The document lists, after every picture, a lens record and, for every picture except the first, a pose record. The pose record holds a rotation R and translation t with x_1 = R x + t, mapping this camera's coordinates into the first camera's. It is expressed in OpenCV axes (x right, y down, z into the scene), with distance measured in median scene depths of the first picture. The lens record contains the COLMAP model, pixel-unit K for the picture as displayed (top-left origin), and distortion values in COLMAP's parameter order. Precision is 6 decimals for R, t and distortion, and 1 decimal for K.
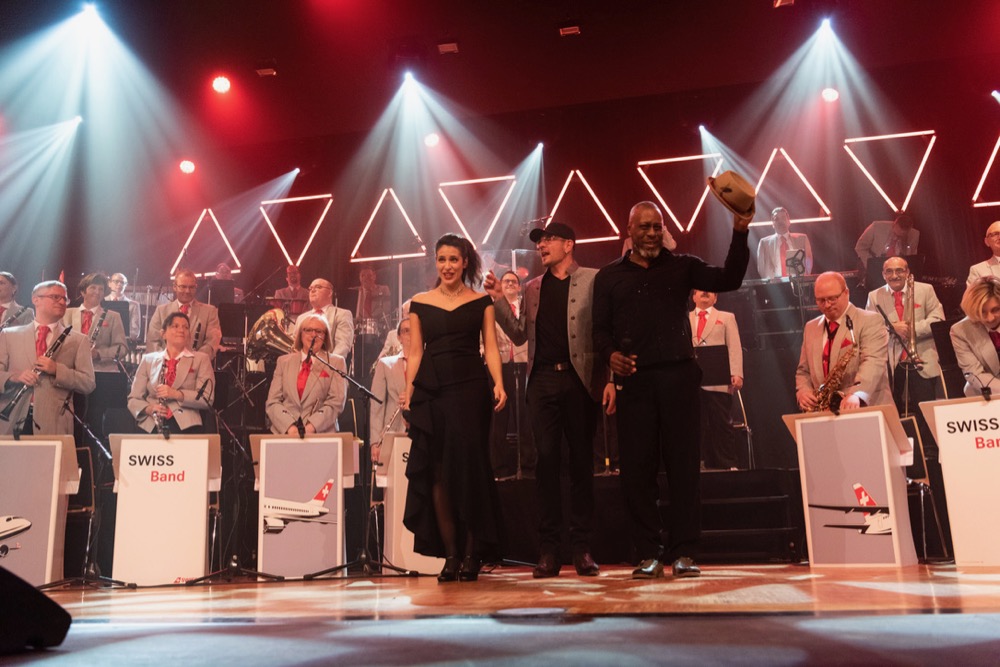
lens RADIAL K [[894.5, 0, 500.0], [0, 894.5, 333.5], [0, 0, 1]] dist [0.006247, -0.003330]
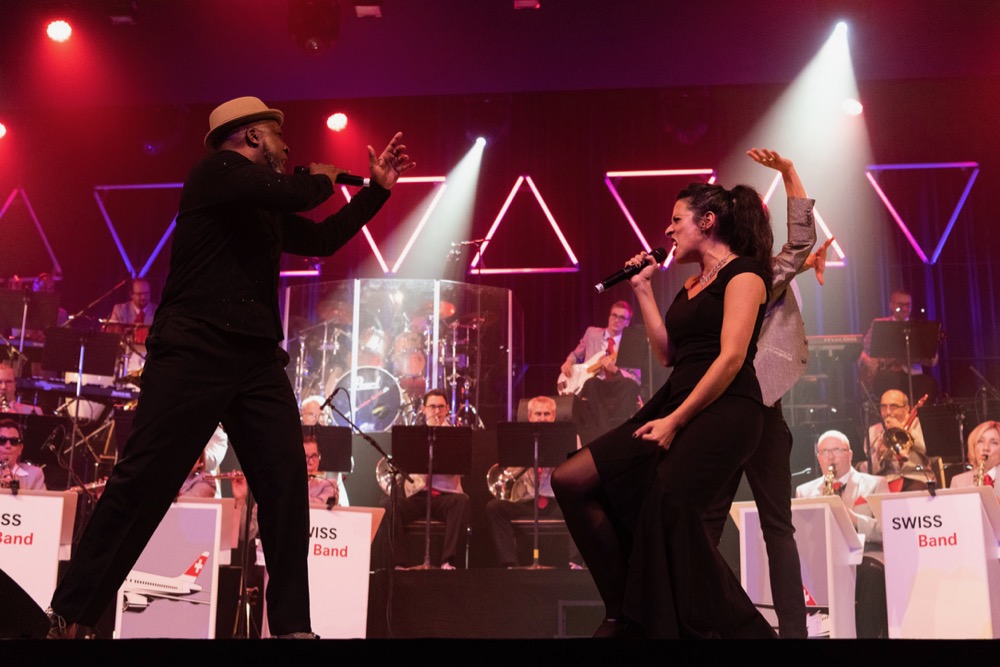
lens RADIAL K [[1357.8, 0, 540.3], [0, 1357.8, 332.0], [0, 0, 1]] dist [0.011672, -0.044623]
pose [[0.993651, 0.062137, 0.093786, -0.007147], [-0.058691, 0.997511, -0.039067, -0.014836], [-0.095980, 0.033314, 0.994826, -0.335838]]
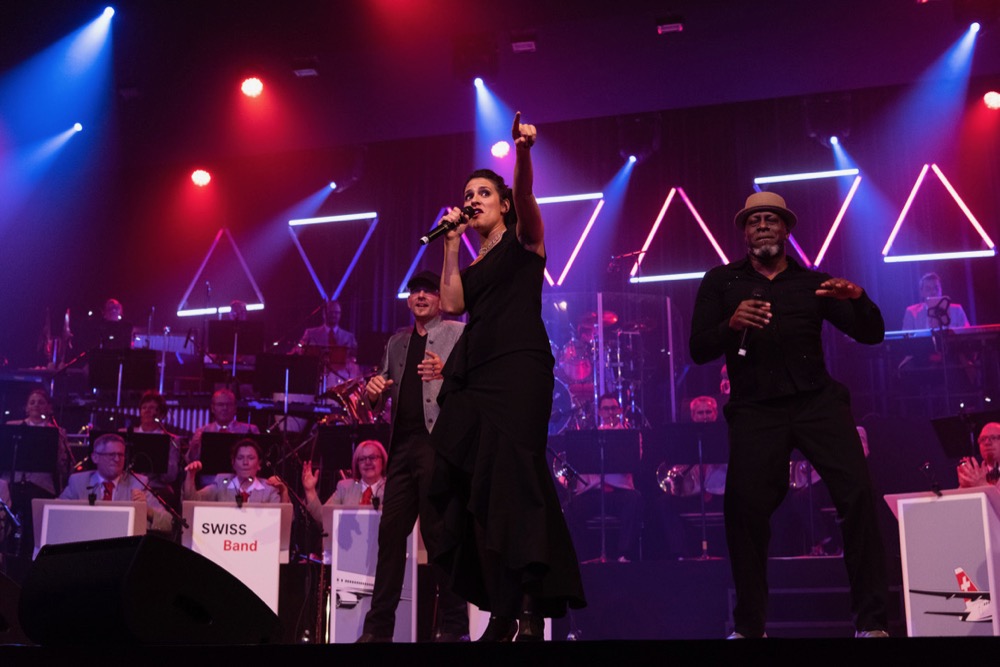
lens RADIAL K [[1279.8, 0, 500.0], [0, 1279.8, 333.5], [0, 0, 1]] dist [-0.010392, 0.011256]
pose [[0.998074, 0.012148, -0.060827, -0.008816], [-0.013993, 0.999452, -0.030004, -0.032658], [0.060429, 0.030797, 0.997697, -0.371456]]
